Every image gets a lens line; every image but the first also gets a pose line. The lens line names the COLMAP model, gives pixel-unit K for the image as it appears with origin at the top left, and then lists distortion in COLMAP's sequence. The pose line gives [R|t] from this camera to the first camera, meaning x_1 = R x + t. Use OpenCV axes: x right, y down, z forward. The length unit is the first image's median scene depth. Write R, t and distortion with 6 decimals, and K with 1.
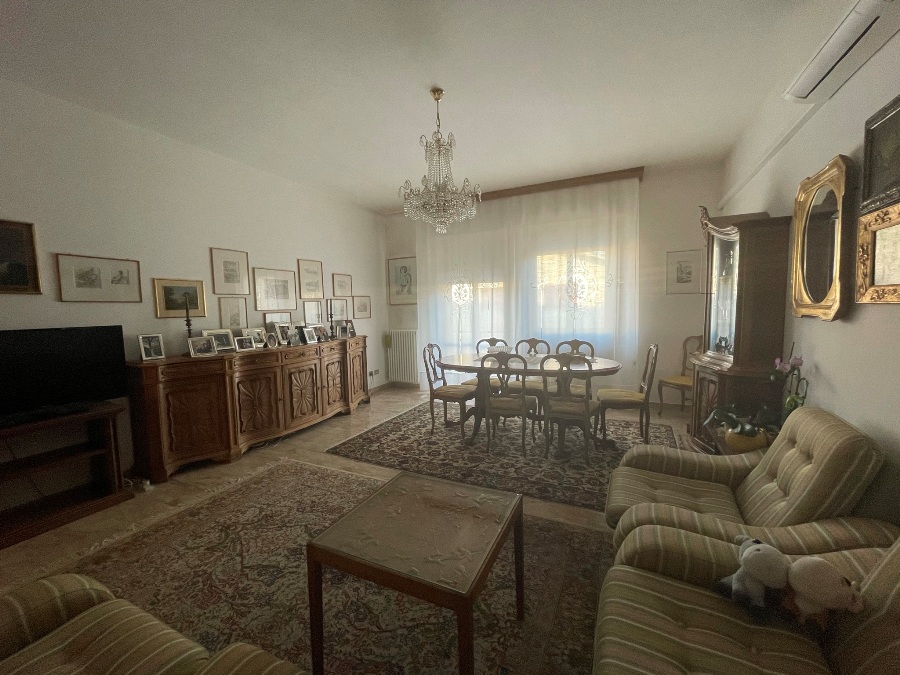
lens RADIAL K [[367.2, 0, 450.7], [0, 367.2, 337.9], [0, 0, 1]] dist [-0.002774, 0.000561]
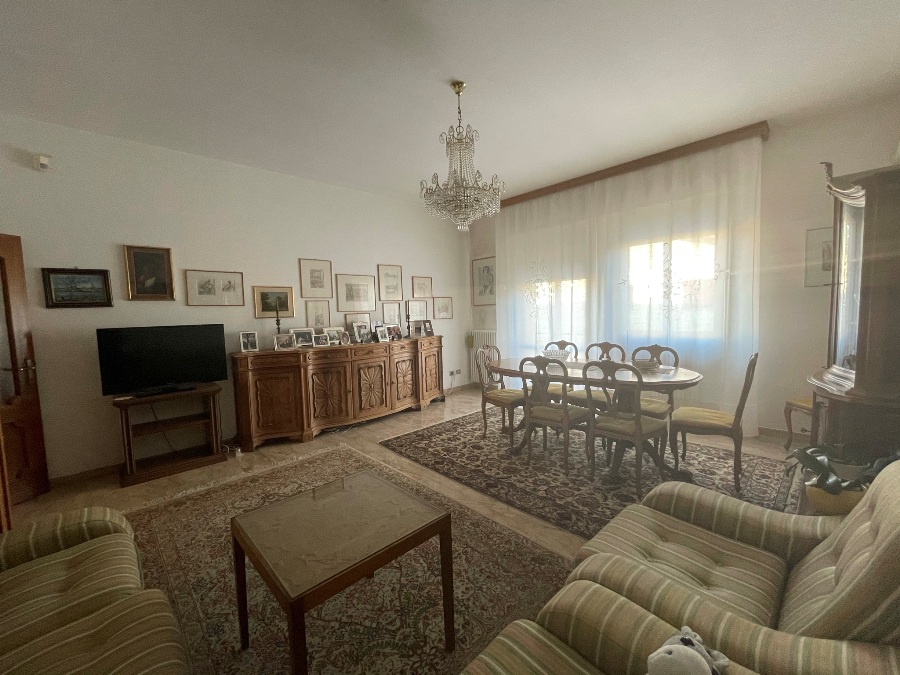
lens RADIAL K [[367.2, 0, 449.9], [0, 367.2, 338.9], [0, 0, 1]] dist [-0.002774, 0.000561]
pose [[0.936292, 0.021007, -0.350595, 0.226032], [-0.021101, 0.999771, 0.003552, -0.002411], [0.350589, 0.004072, 0.936520, 0.067778]]
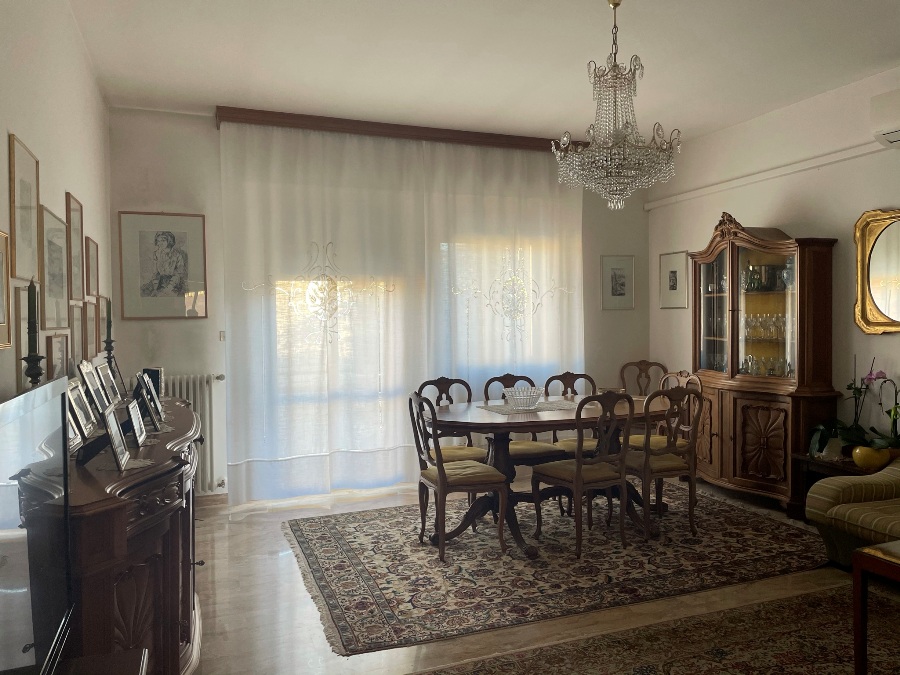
lens RADIAL K [[681.1, 0, 456.0], [0, 681.1, 331.9], [0, 0, 1]] dist [0.075965, -0.089786]
pose [[0.679285, -0.001613, 0.733873, -0.866934], [0.059223, 0.996857, -0.052627, -0.019481], [-0.731481, 0.079210, 0.677245, 0.325865]]
